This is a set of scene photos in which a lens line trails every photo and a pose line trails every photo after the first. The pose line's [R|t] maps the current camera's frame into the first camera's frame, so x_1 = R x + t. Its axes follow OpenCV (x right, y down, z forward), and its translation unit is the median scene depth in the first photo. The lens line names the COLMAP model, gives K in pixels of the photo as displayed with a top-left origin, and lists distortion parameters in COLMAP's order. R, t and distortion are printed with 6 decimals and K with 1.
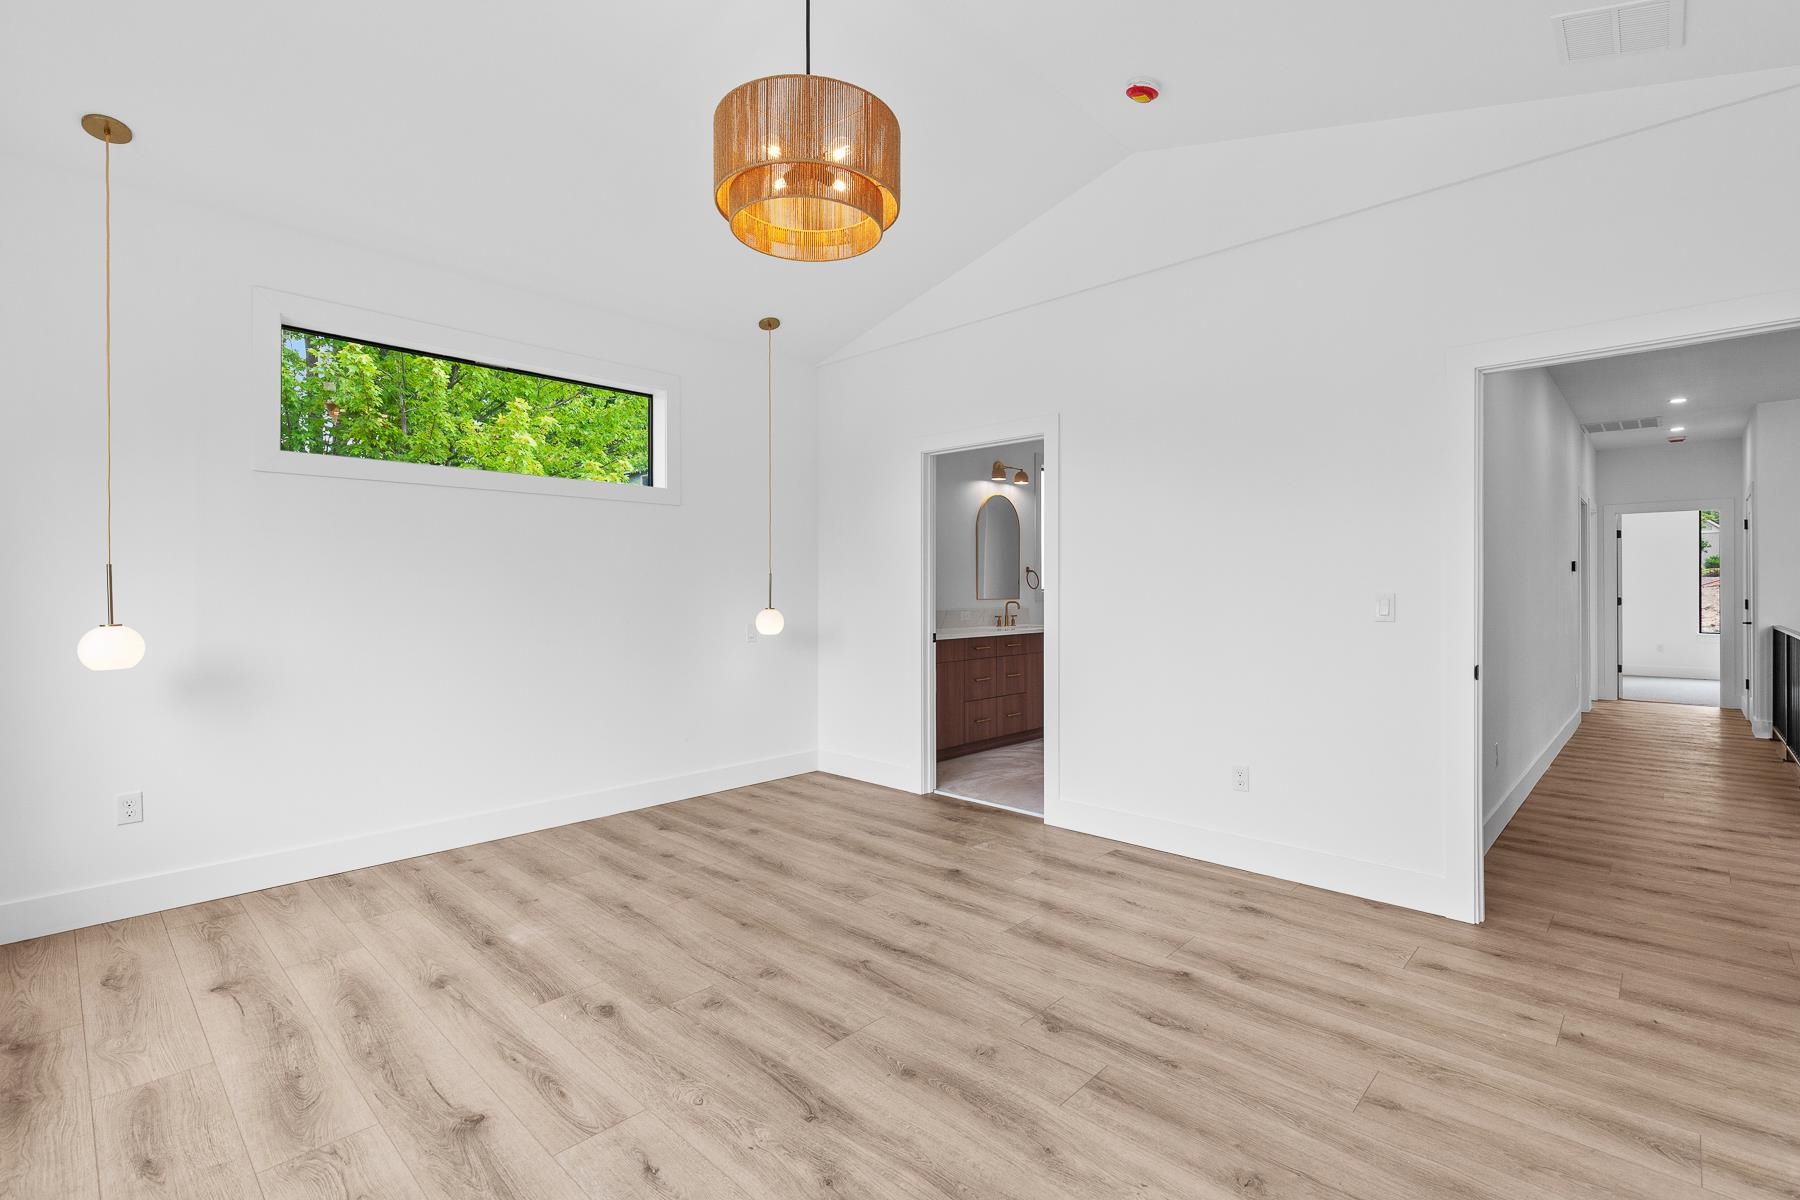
lens RADIAL K [[813.3, 0, 908.0], [0, 813.3, 588.4], [0, 0, 1]] dist [0.006178, 0.000328]
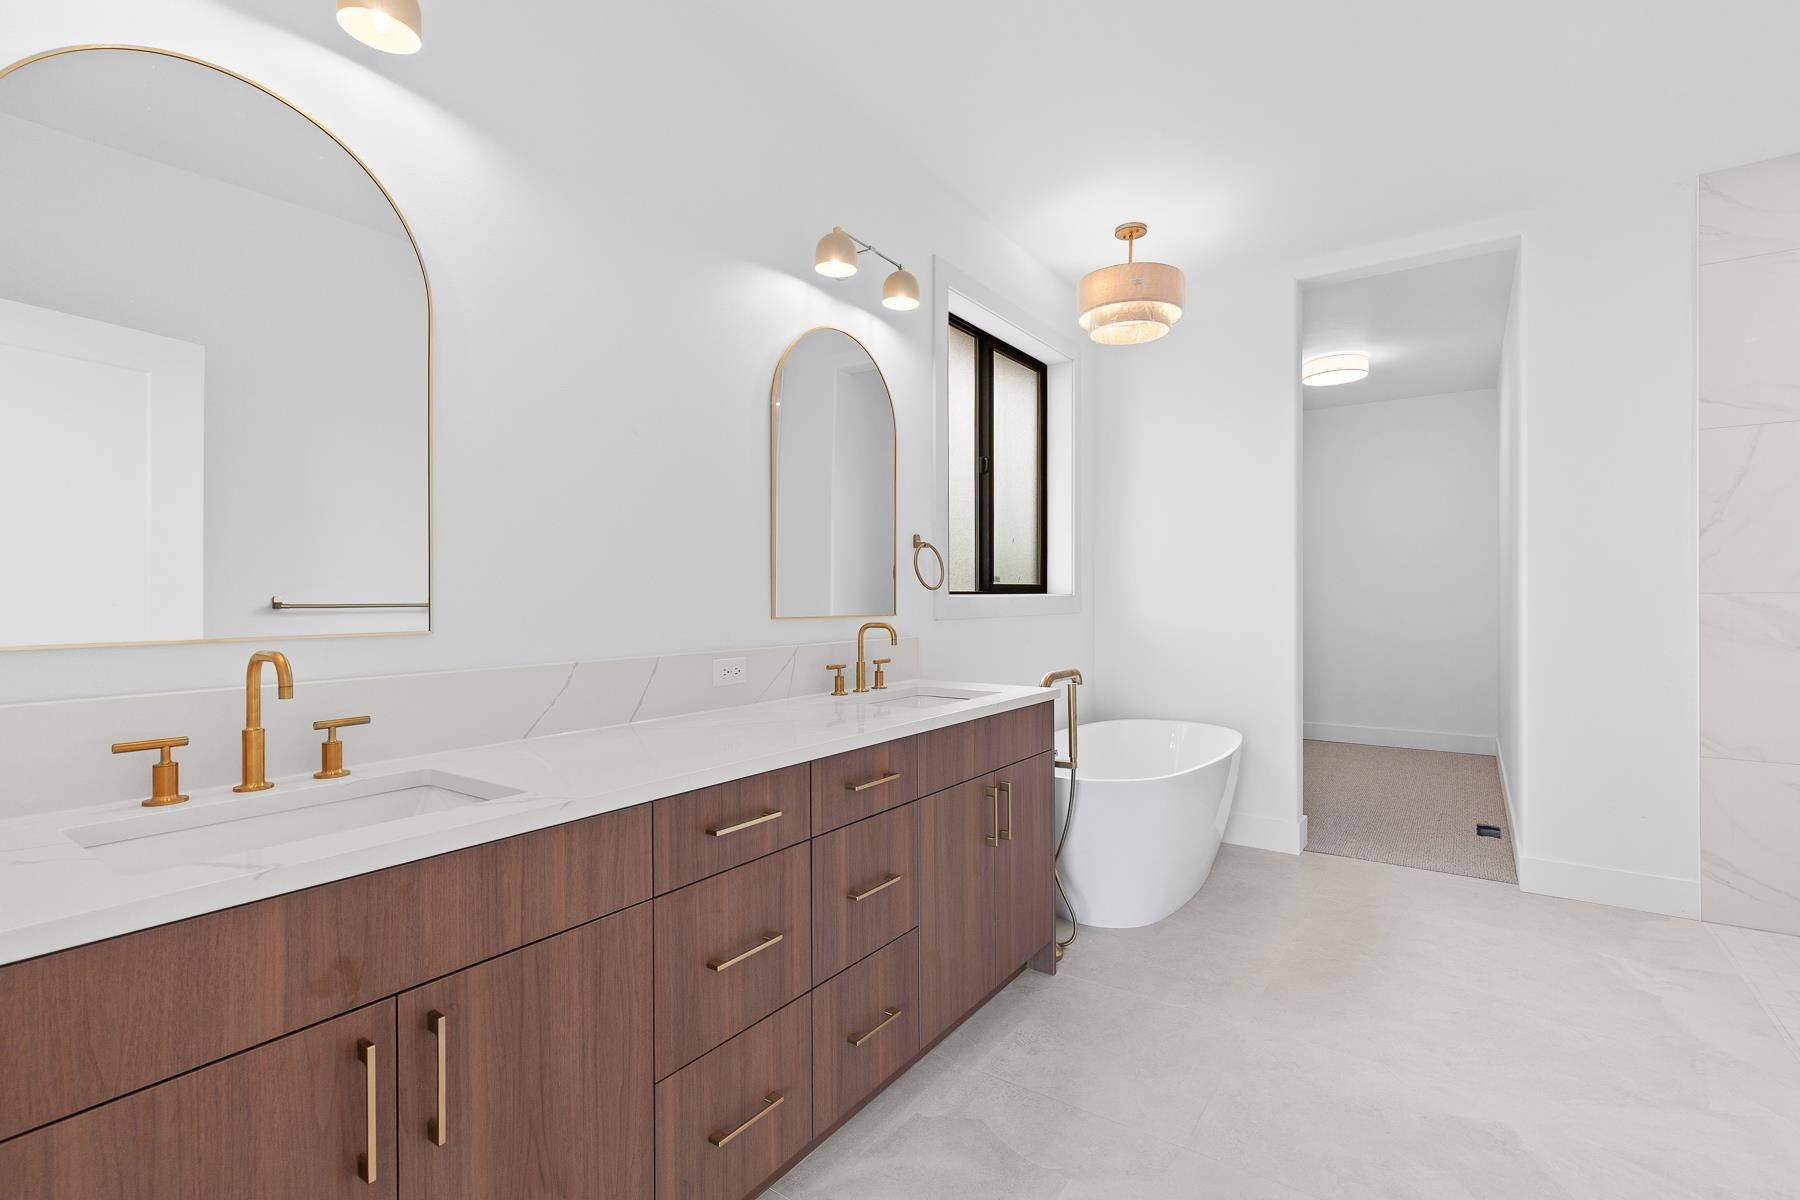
lens RADIAL K [[813.3, 0, 902.0], [0, 813.3, 597.9], [0, 0, 1]] dist [0.006178, 0.000328]
pose [[0.990490, -0.007765, 0.137364, 0.090495], [0.008291, 0.999960, -0.003259, 0.006061], [-0.137333, 0.004367, 0.990515, 0.644382]]
